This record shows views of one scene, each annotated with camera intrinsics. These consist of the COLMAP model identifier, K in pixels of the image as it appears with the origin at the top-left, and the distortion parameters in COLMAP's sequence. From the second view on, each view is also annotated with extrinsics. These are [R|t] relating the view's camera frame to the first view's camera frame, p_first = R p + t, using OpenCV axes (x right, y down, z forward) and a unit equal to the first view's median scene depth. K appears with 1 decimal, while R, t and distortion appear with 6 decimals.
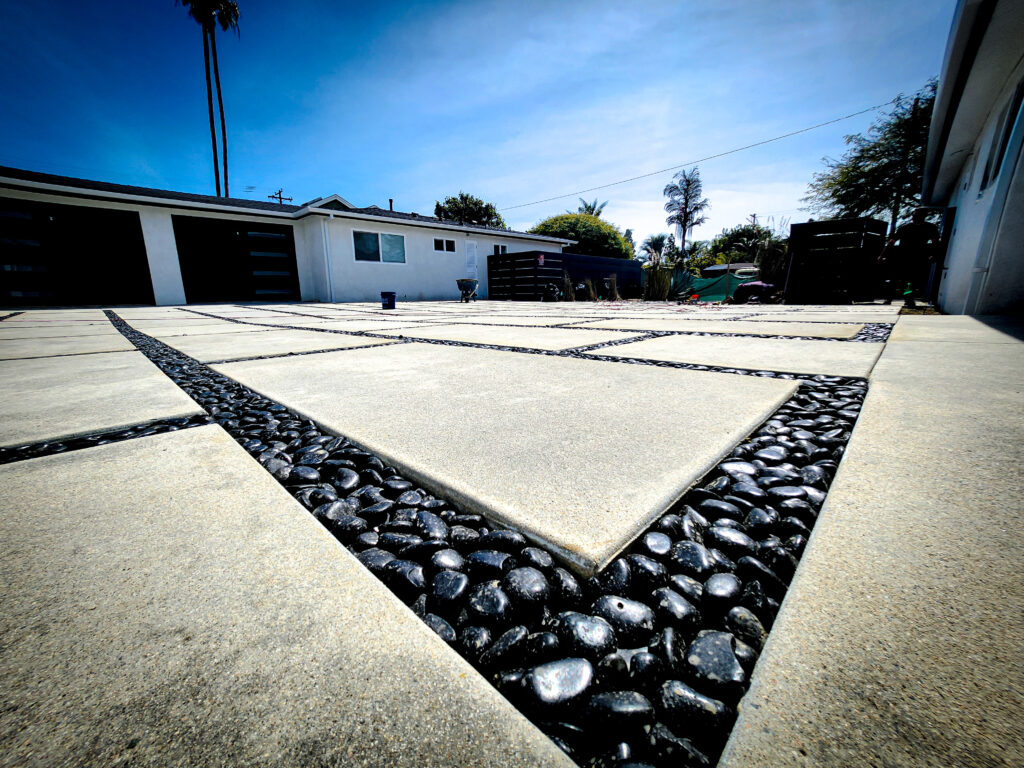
lens RADIAL K [[399.4, 0, 519.9], [0, 399.4, 385.2], [0, 0, 1]] dist [-0.008989, 0.000277]
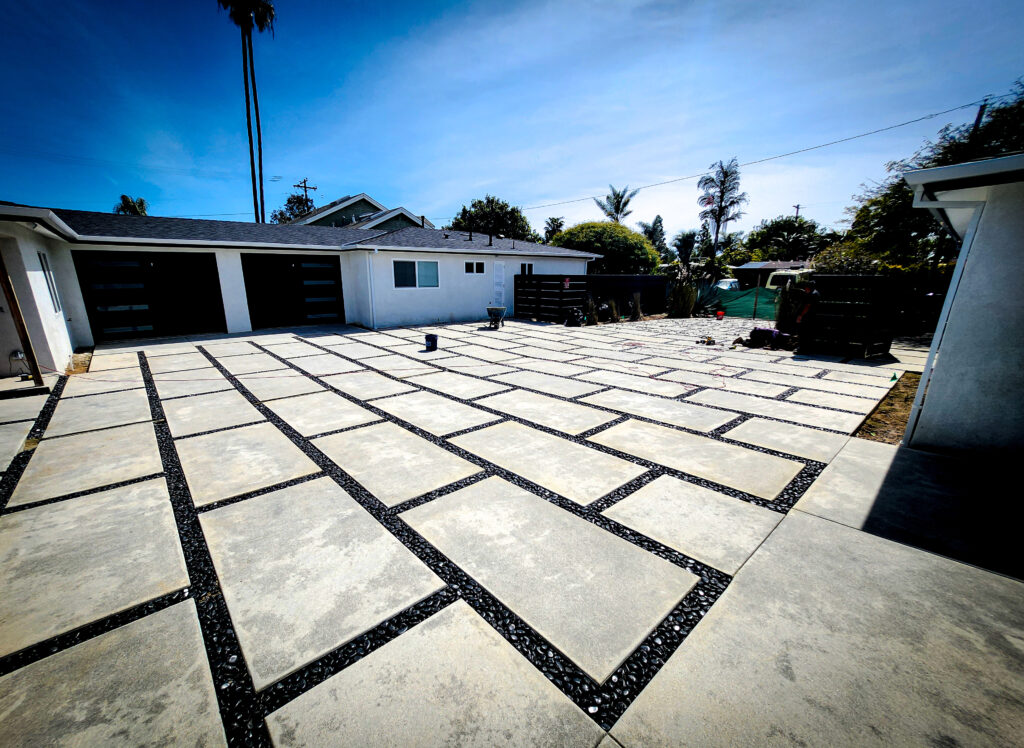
lens RADIAL K [[411.9, 0, 506.2], [0, 411.9, 395.4], [0, 0, 1]] dist [-0.007746, 0.000723]
pose [[0.996828, 0.037936, -0.069962, -0.016031], [-0.033962, 0.997788, 0.057149, -0.072850], [0.071975, -0.054592, 0.995911, -0.084698]]
